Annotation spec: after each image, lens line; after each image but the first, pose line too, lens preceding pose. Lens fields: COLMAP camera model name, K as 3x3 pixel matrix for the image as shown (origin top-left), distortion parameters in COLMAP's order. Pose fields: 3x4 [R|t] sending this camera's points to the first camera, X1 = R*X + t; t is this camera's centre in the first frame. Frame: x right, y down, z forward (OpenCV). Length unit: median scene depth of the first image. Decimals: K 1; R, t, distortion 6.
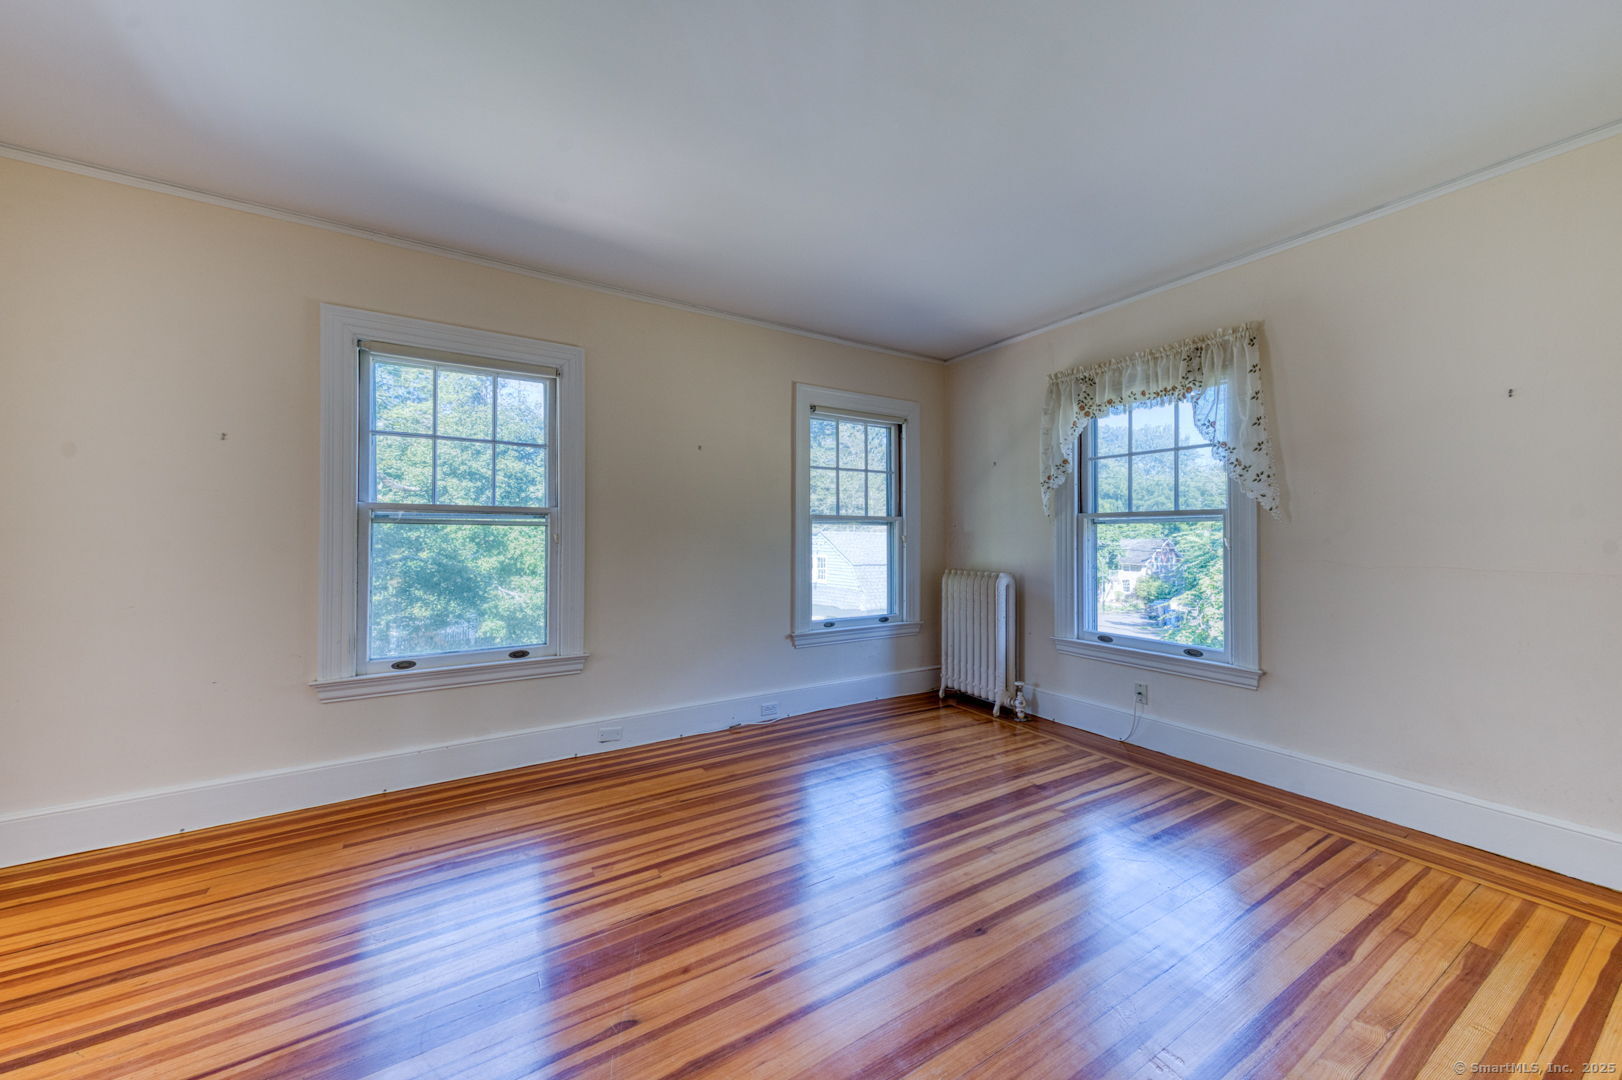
lens RADIAL K [[618.2, 0, 826.4], [0, 618.2, 537.3], [0, 0, 1]] dist [0.023026, 0.000047]
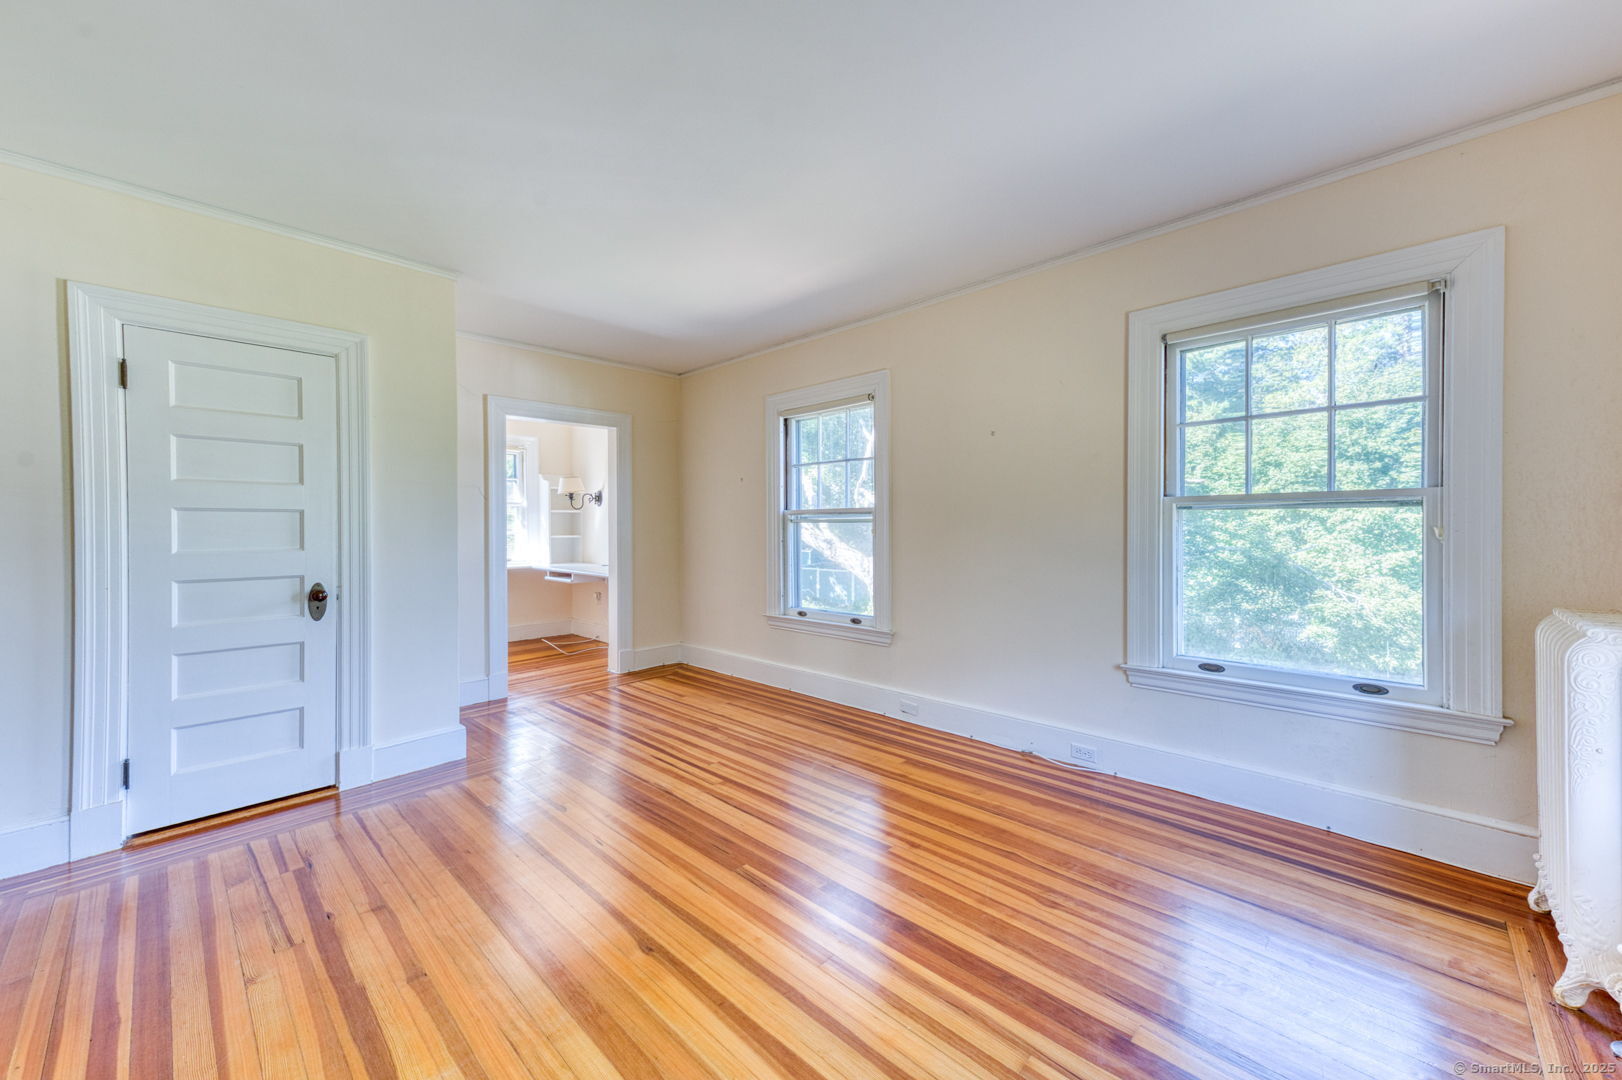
lens RADIAL K [[618.2, 0, 820.0], [0, 618.2, 537.9], [0, 0, 1]] dist [0.023026, 0.000047]
pose [[0.216395, 0.011872, -0.976234, 0.654905], [0.003392, 0.999911, 0.012912, -0.002901], [0.976300, -0.006106, 0.216336, 0.564807]]
